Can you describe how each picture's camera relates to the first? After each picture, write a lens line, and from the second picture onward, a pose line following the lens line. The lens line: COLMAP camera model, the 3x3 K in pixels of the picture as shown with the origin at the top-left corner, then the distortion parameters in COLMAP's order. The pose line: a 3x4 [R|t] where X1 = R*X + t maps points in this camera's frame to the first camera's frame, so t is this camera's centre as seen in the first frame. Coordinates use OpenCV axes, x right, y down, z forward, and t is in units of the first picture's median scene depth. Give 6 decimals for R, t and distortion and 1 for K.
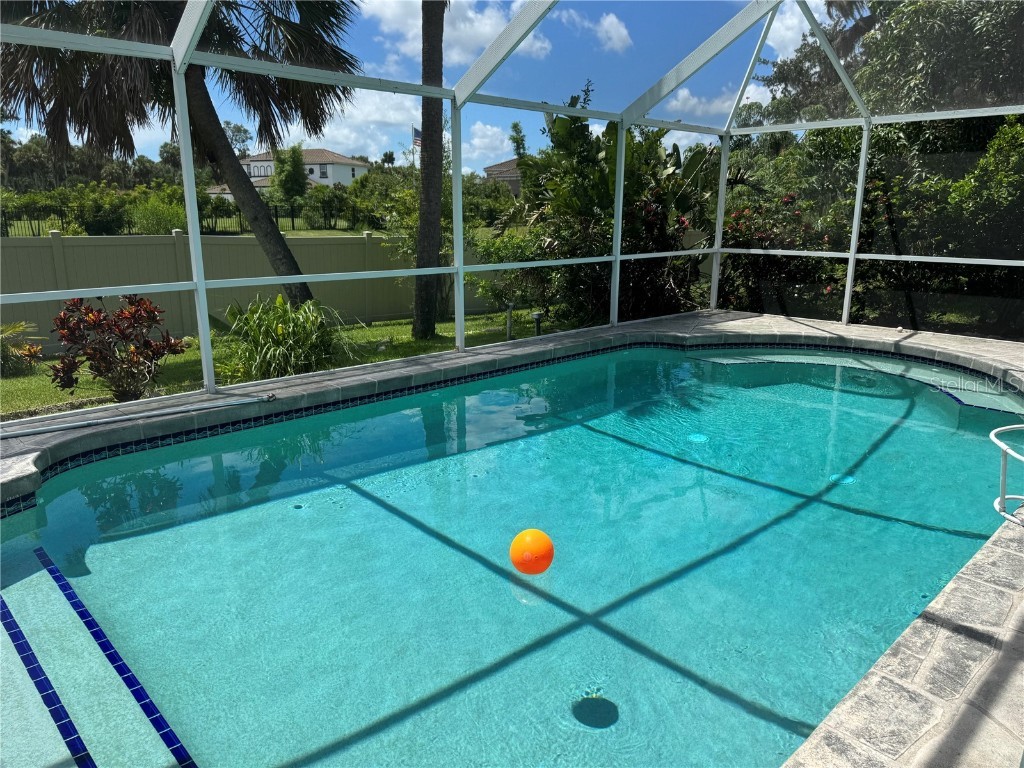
lens RADIAL K [[728.4, 0, 512.5], [0, 728.4, 390.3], [0, 0, 1]] dist [0.050720, -0.064460]
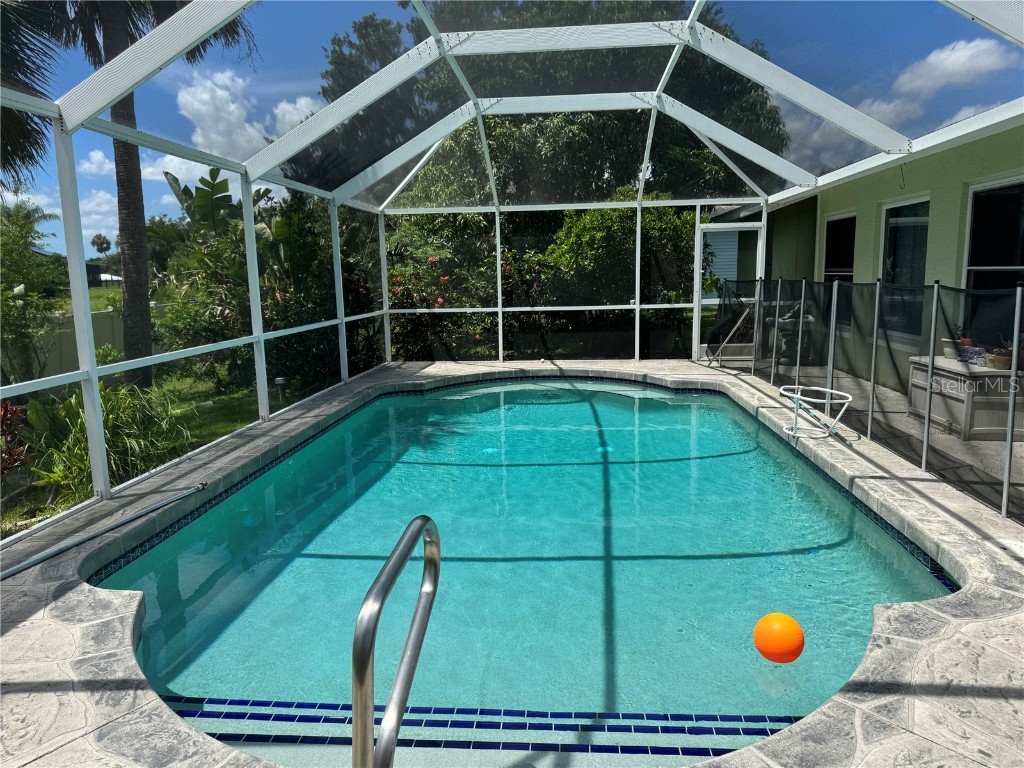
lens RADIAL K [[725.1, 0, 513.9], [0, 725.1, 392.0], [0, 0, 1]] dist [0.154634, -0.276550]
pose [[0.741056, -0.124620, 0.659777, -0.622254], [0.180618, 0.983404, -0.017122, -0.018193], [-0.646694, 0.131856, 0.751266, 0.043883]]
